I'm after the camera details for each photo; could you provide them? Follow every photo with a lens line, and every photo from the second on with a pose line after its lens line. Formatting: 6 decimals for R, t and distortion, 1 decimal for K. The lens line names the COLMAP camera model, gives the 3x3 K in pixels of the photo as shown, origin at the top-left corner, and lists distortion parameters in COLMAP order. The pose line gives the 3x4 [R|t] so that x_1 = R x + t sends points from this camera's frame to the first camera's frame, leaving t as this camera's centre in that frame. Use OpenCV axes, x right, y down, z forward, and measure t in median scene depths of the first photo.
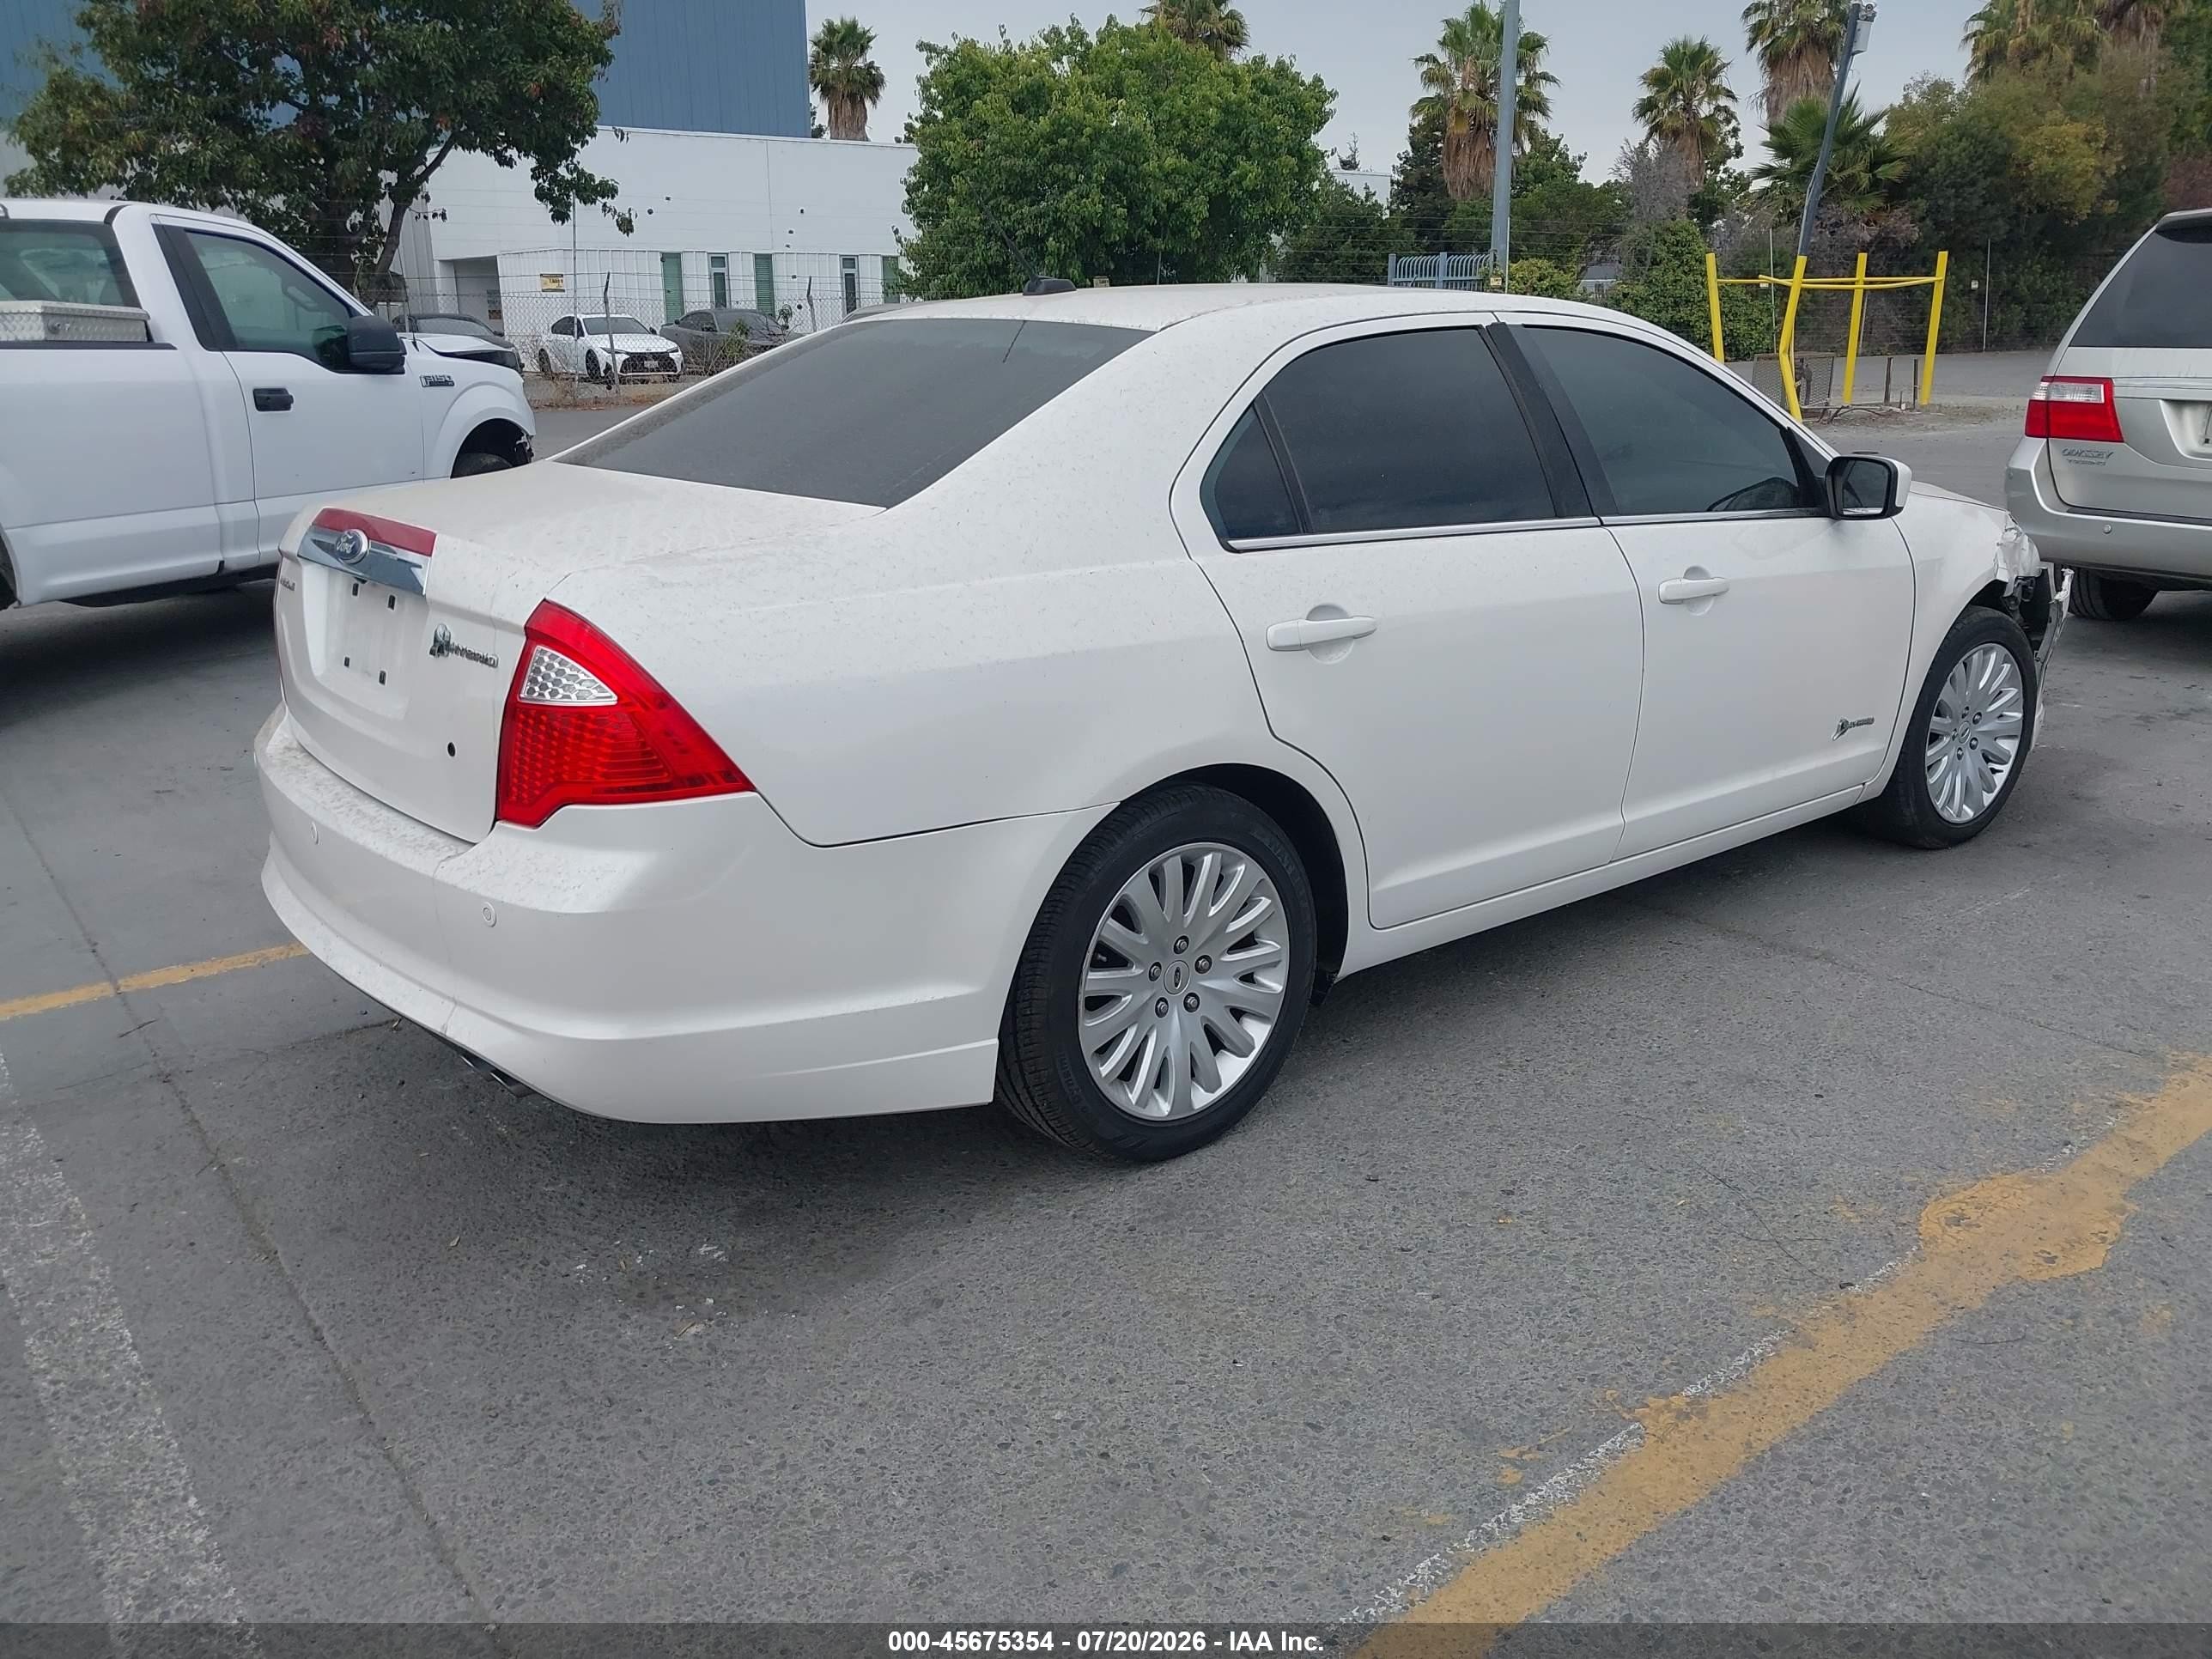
lens RADIAL K [[1739.7, 0, 1106.0], [0, 1739.7, 829.5], [0, 0, 1]] dist [-0.010570, 0.036406]
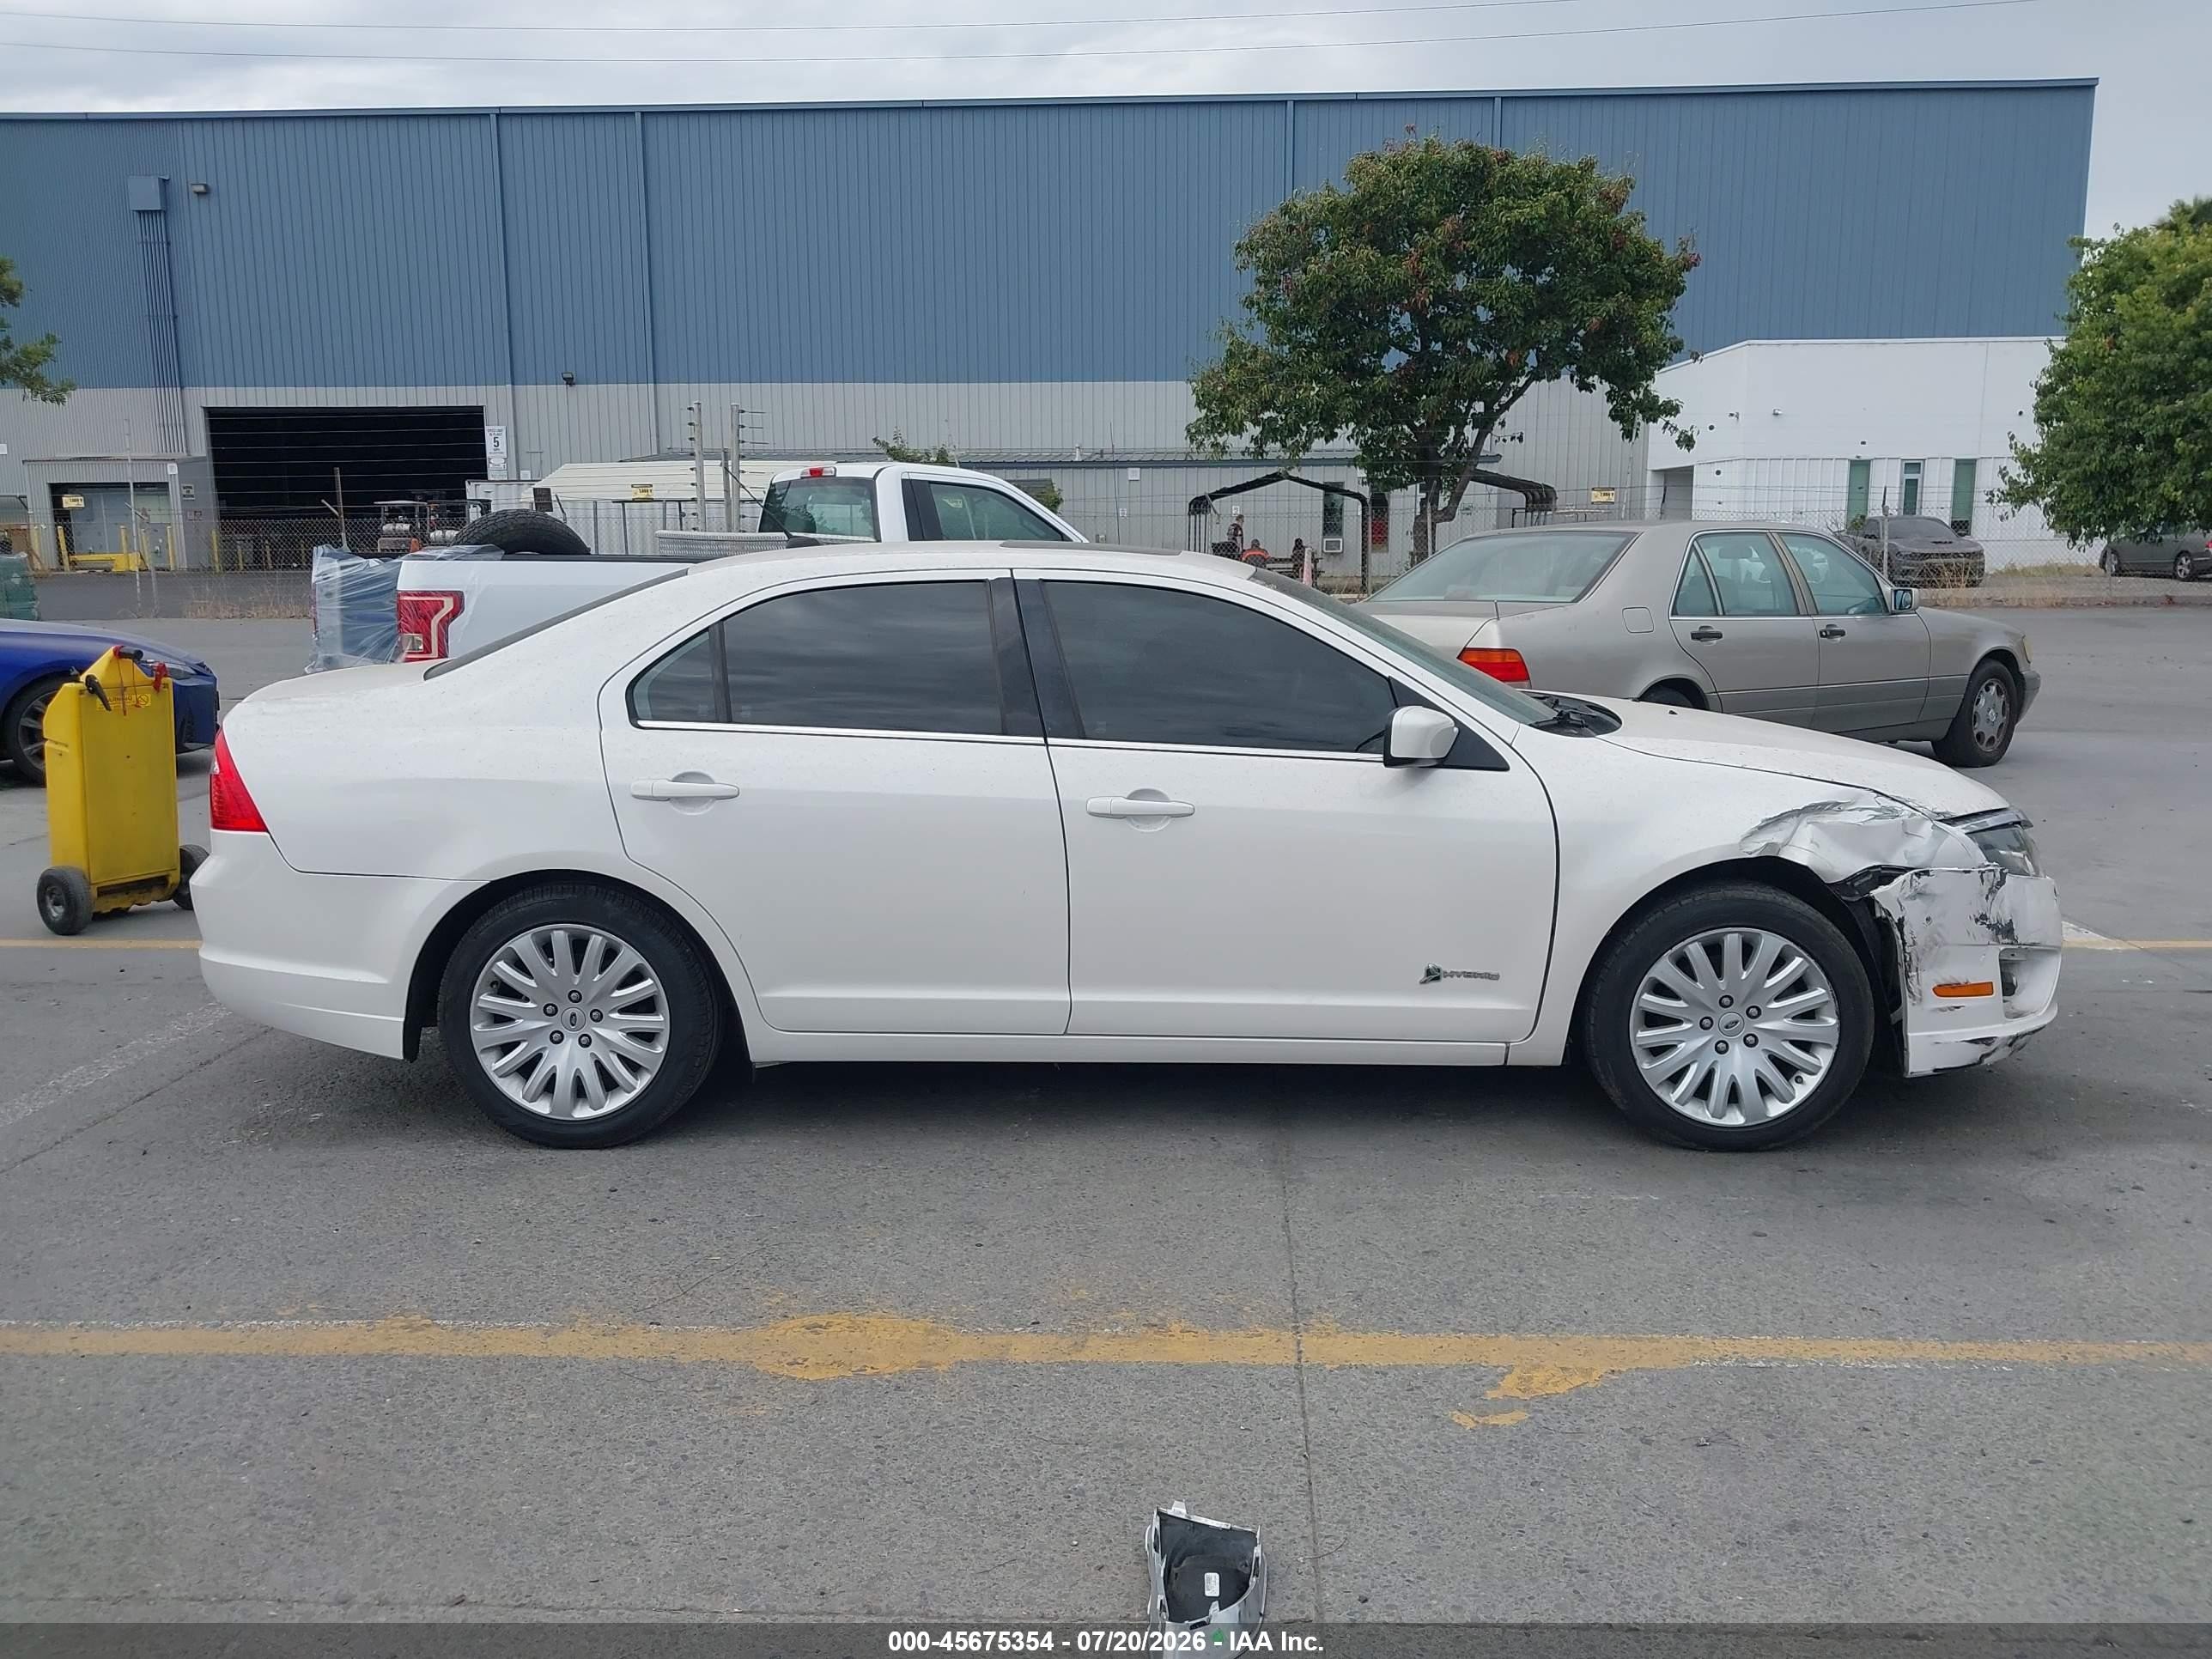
lens RADIAL K [[1782.6, 0, 1150.0], [0, 1782.6, 830.6], [0, 0, 1]] dist [0.001672, -0.011086]
pose [[0.754255, 0.113655, -0.646669, 0.930972], [-0.185259, 0.981725, -0.043539, -0.064085], [0.629903, 0.152641, 0.761527, 0.108618]]
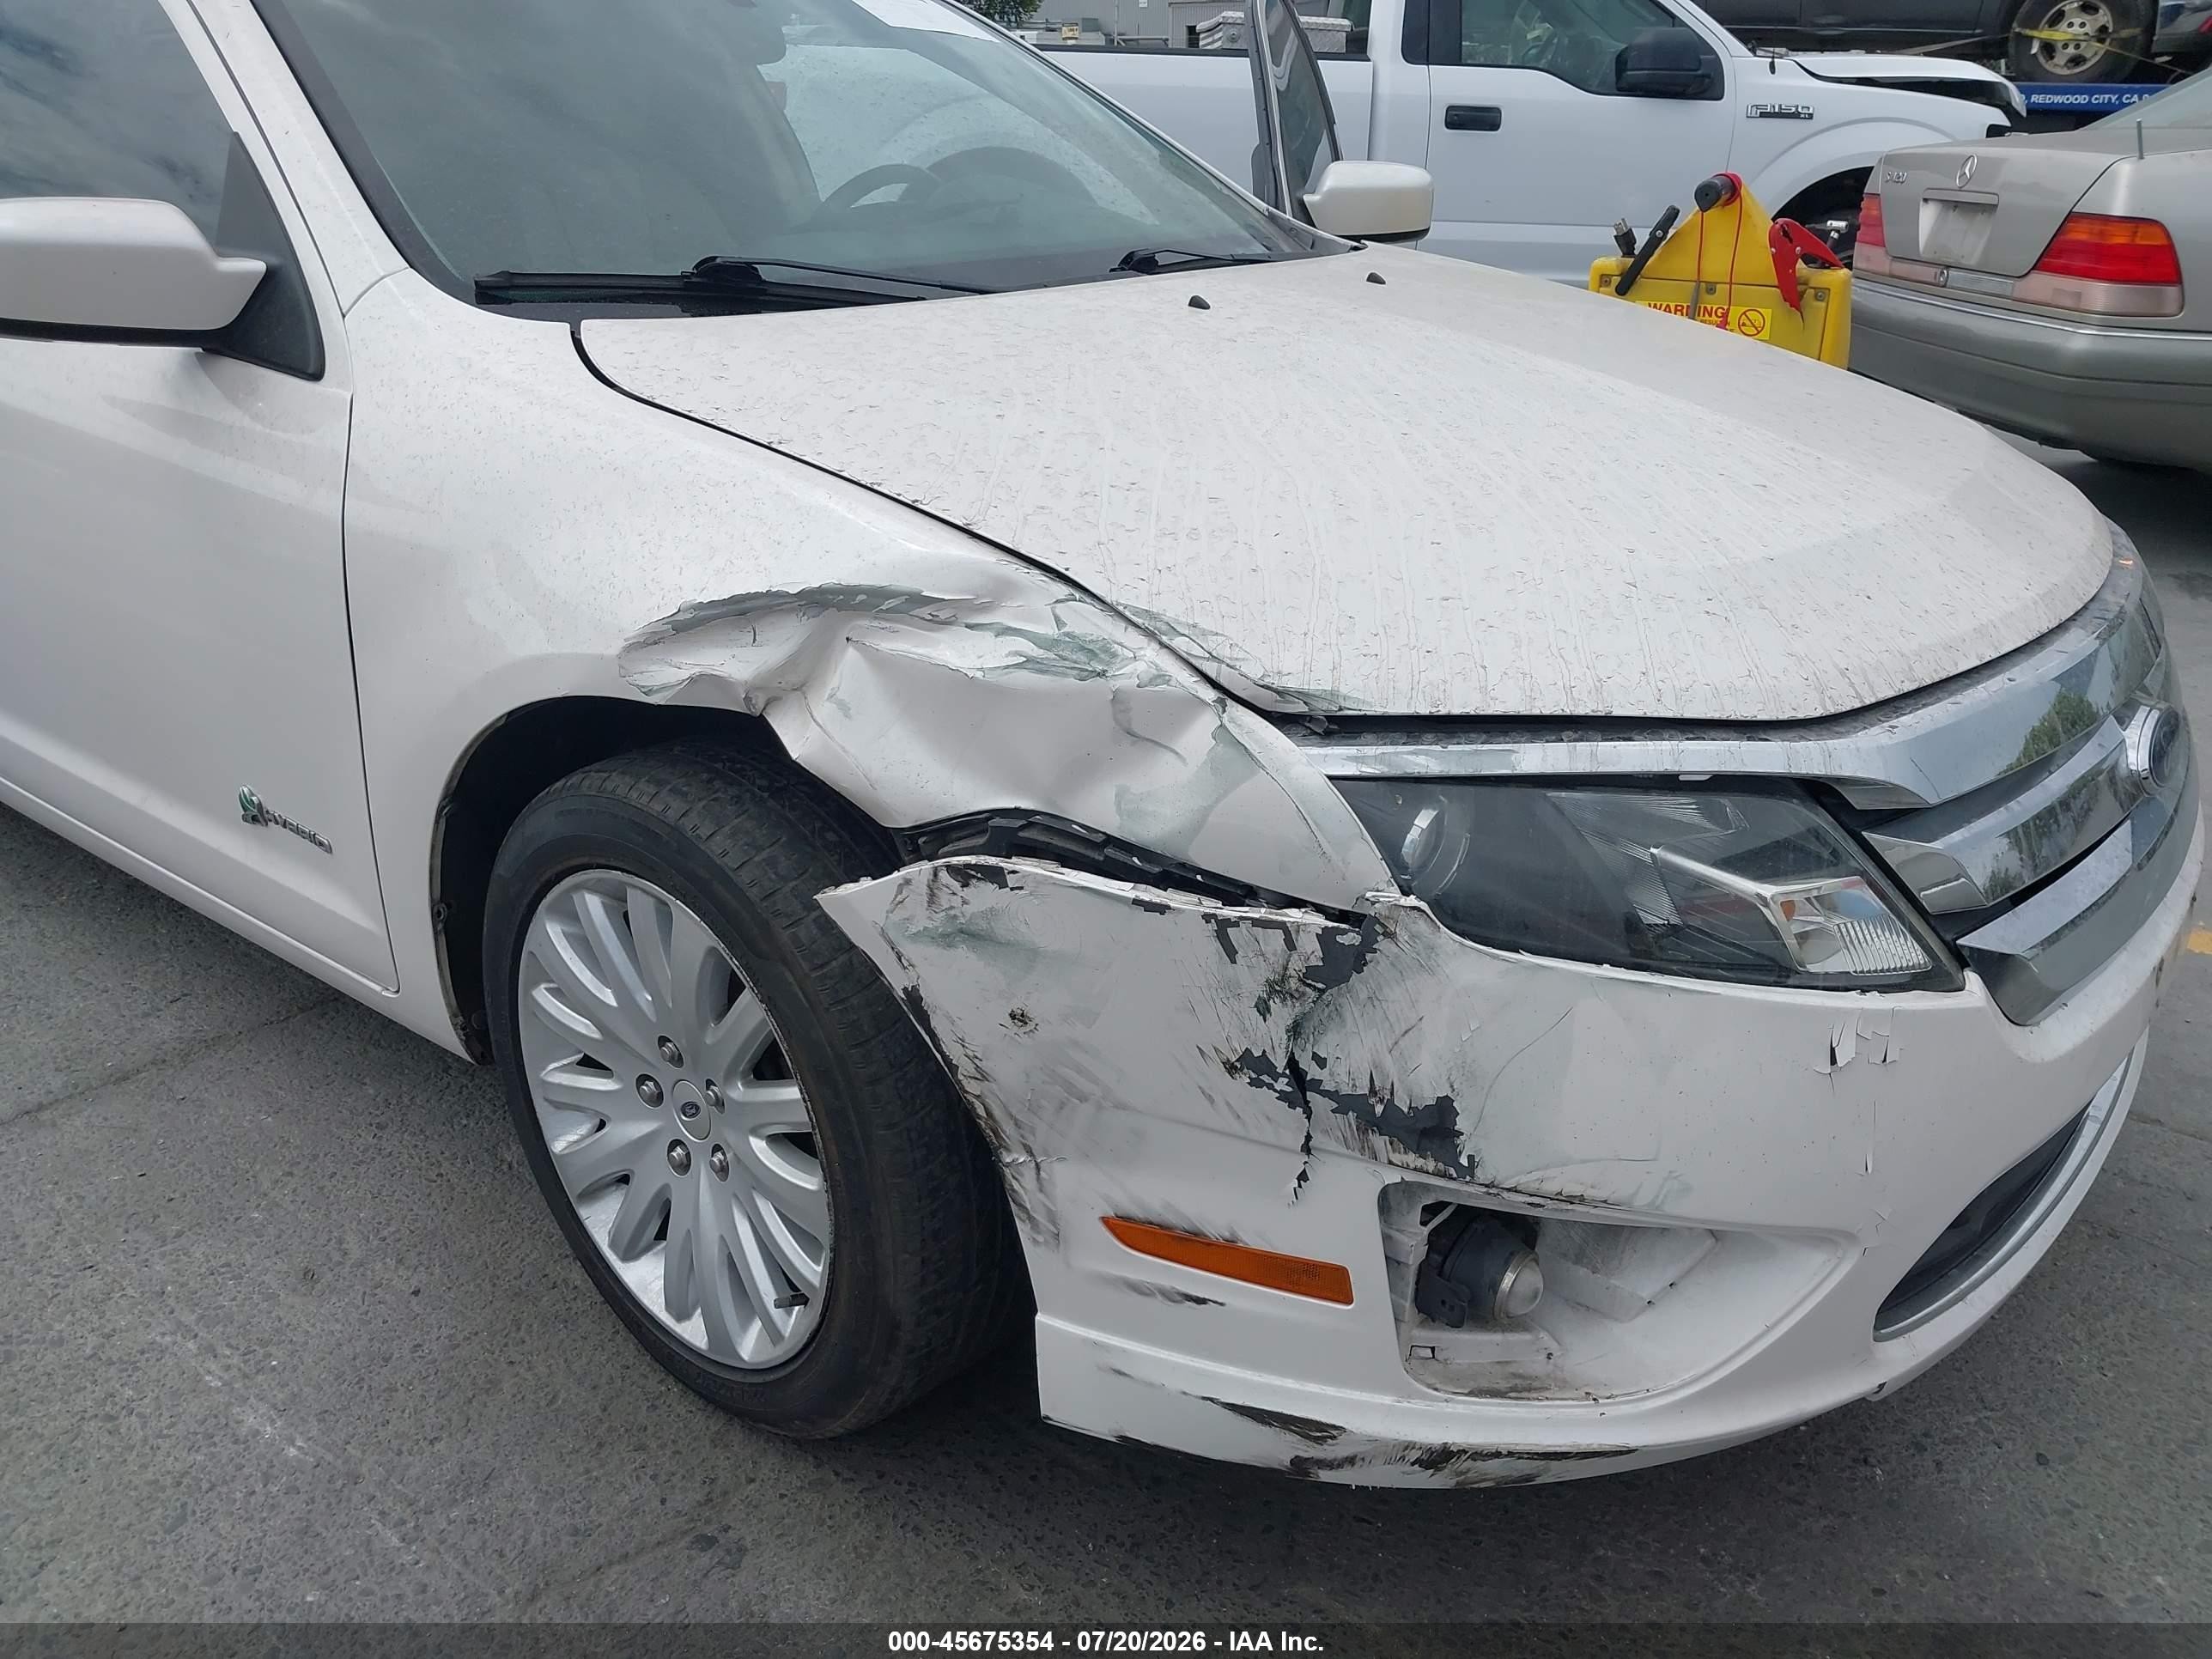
lens RADIAL K [[1782.6, 0, 1150.0], [0, 1782.6, 830.6], [0, 0, 1]] dist [0.001672, -0.011086]
pose [[0.182271, 0.384403, -0.904993, 0.891291], [-0.281352, 0.902316, 0.326599, -0.275154], [0.942135, 0.195092, 0.272619, 1.075923]]
